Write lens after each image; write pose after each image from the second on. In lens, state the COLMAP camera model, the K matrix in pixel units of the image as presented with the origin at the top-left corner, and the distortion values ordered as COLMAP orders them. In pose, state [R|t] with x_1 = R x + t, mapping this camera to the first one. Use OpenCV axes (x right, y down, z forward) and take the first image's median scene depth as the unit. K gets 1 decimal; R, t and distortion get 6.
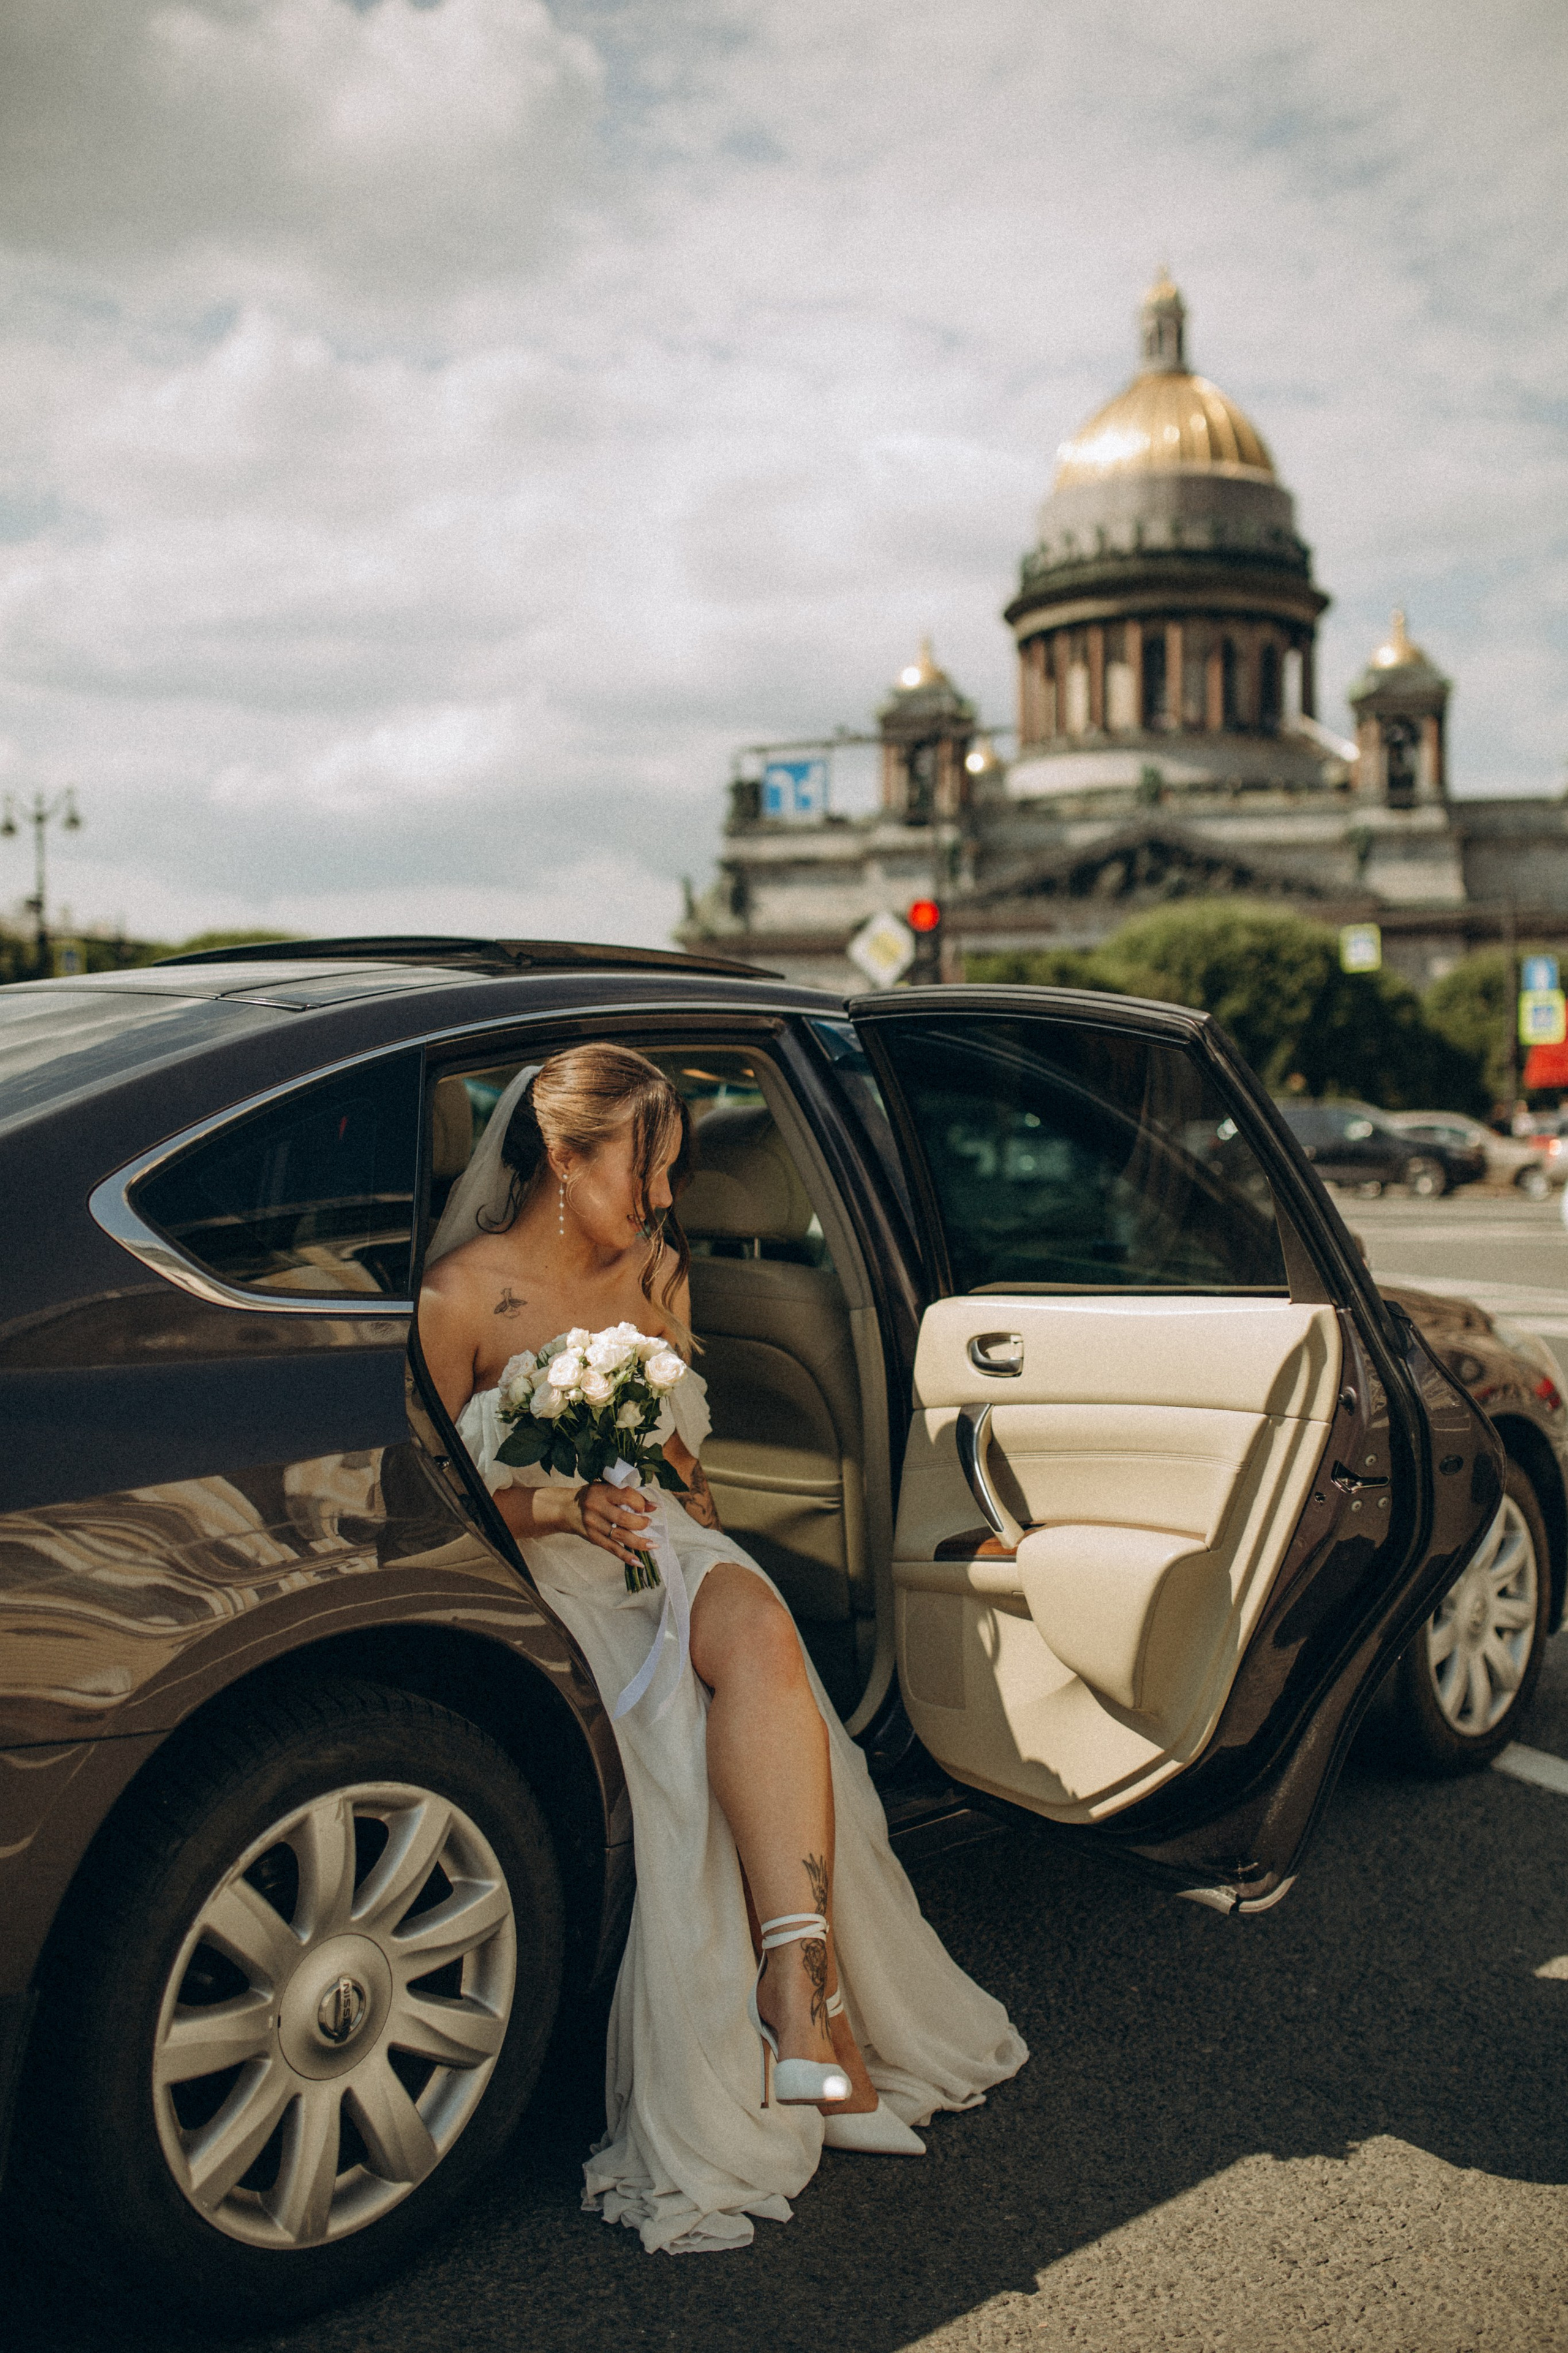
lens RADIAL K [[2345.3, 0, 783.5], [0, 2345.3, 1167.9], [0, 0, 1]] dist [-0.035700, 0.040368]
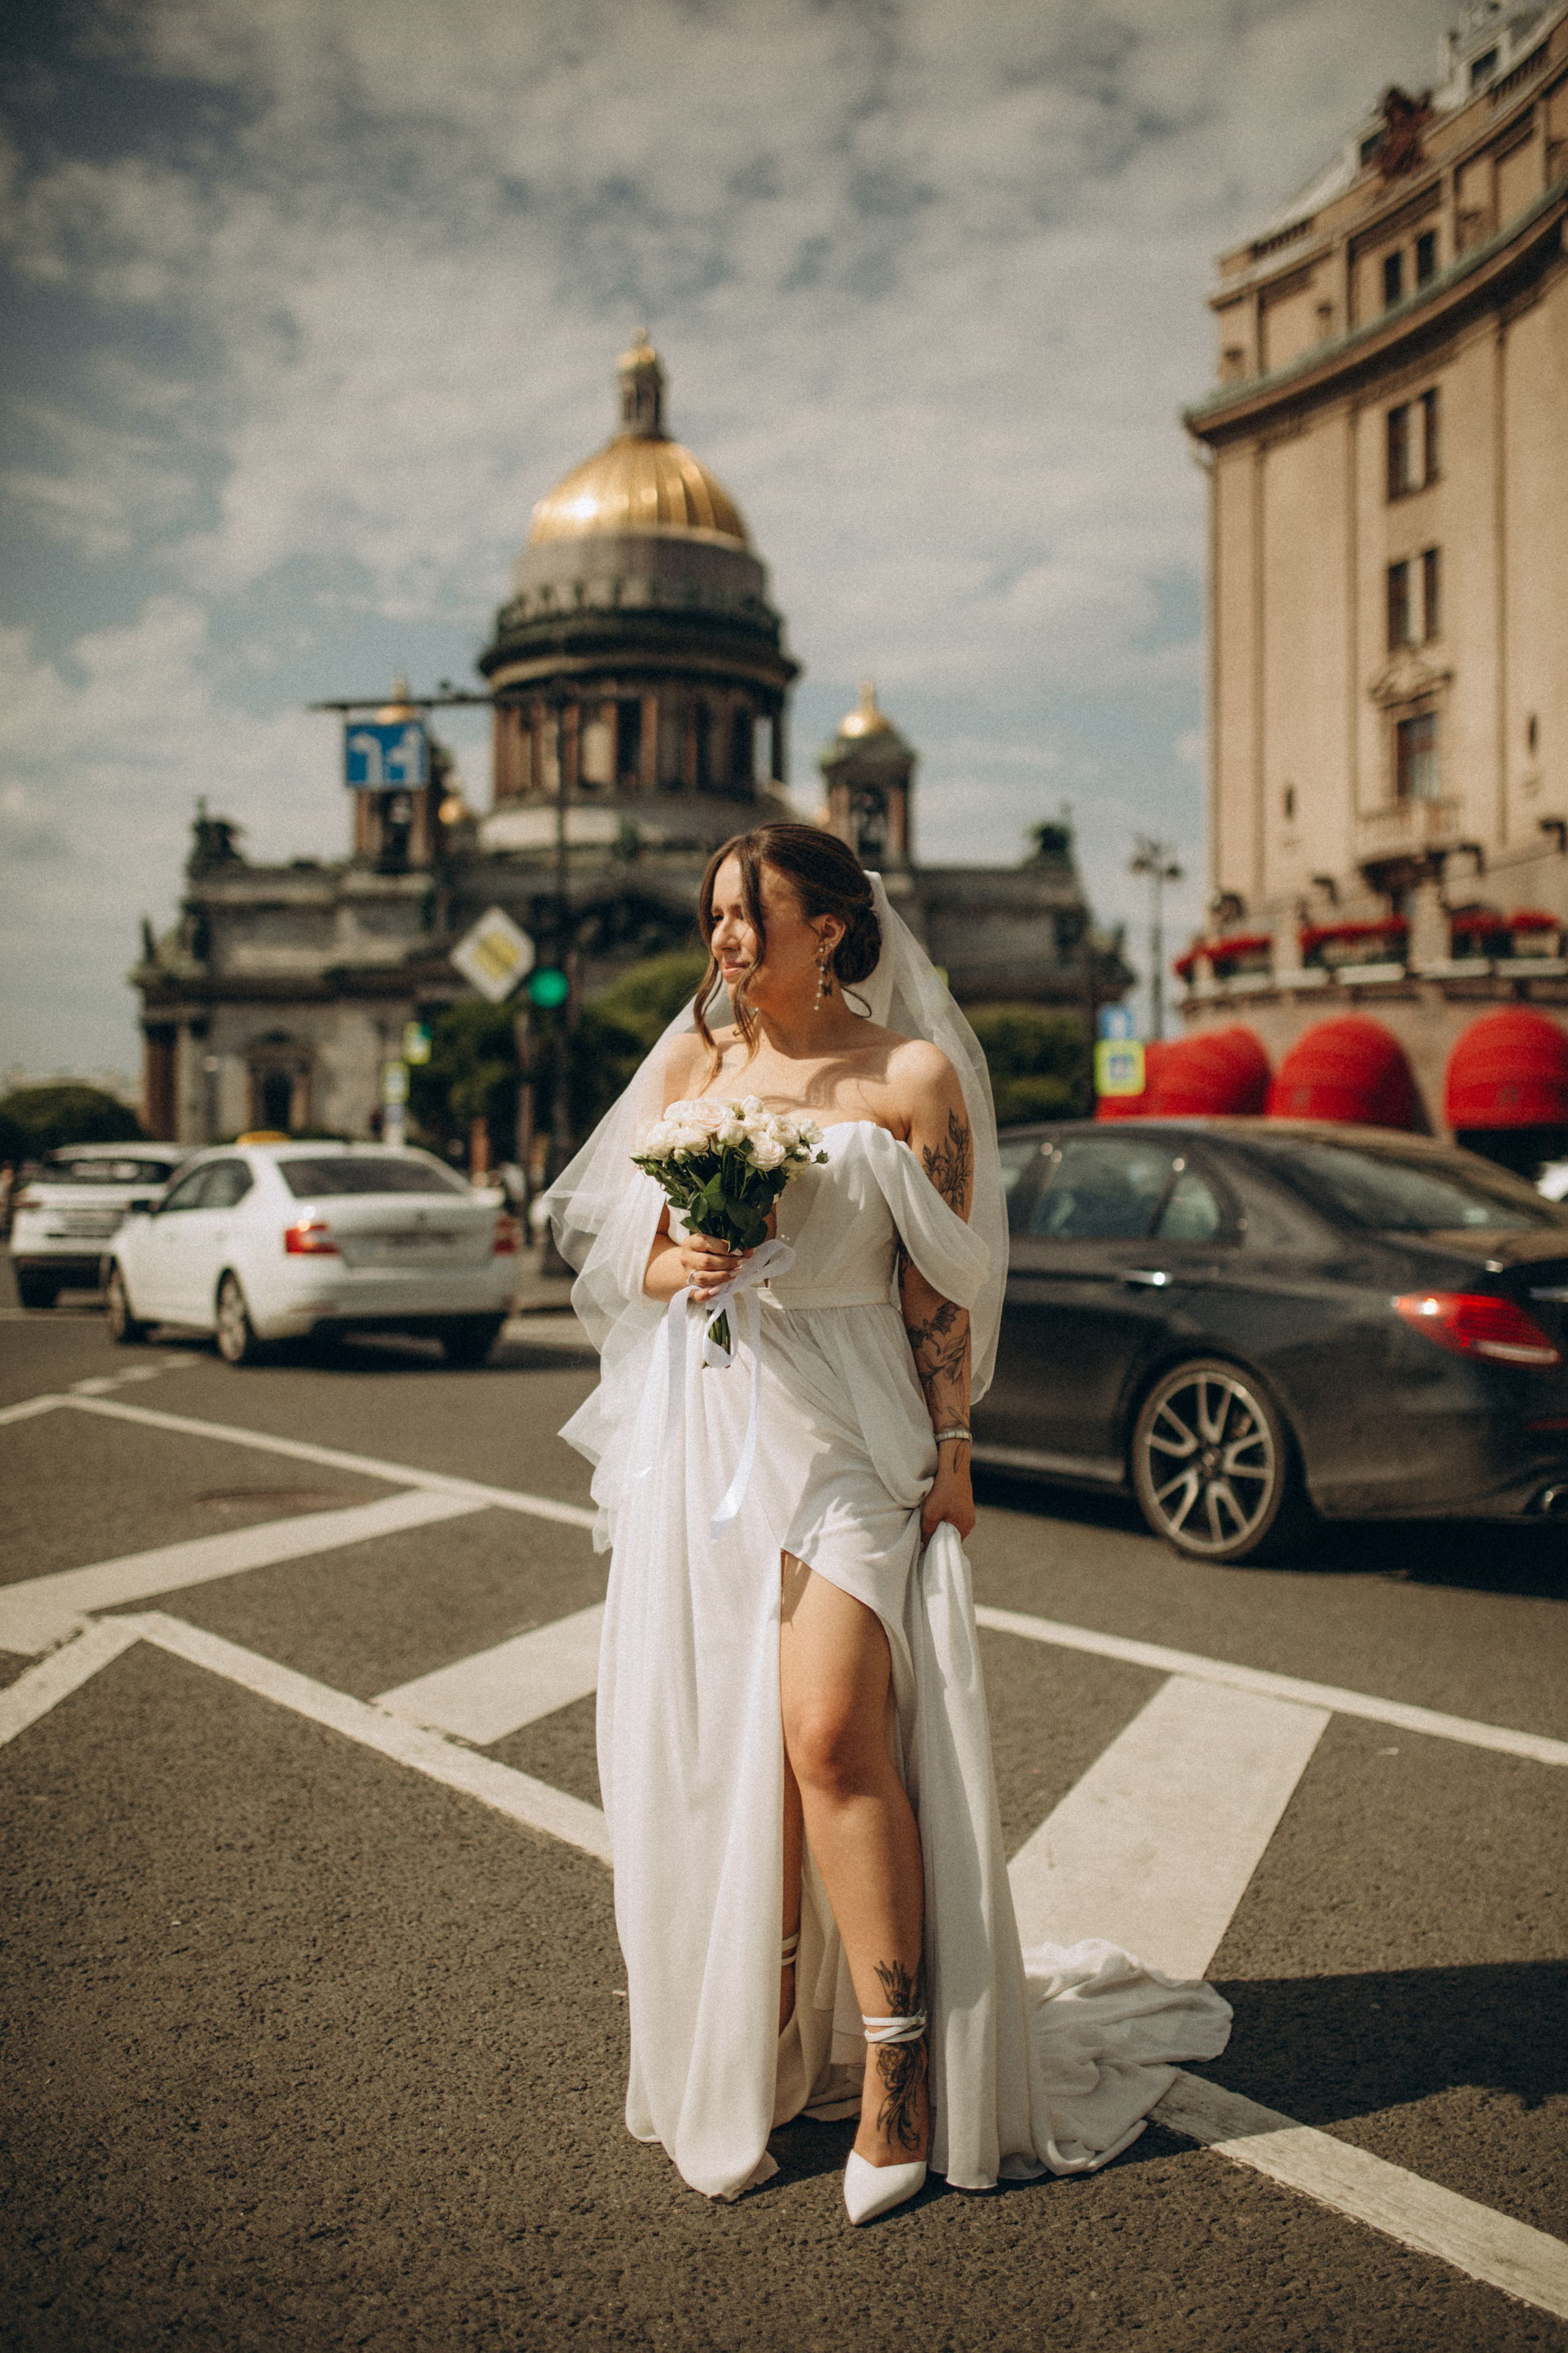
lens RADIAL K [[2258.1, 0, 784.0], [0, 2258.1, 1176.5], [0, 0, 1]] dist [-0.069636, 0.107399]
pose [[0.970053, 0.007033, 0.242793, -0.028539], [-0.002104, 0.999787, -0.020555, -0.000812], [-0.242885, 0.019429, 0.969860, 0.129167]]
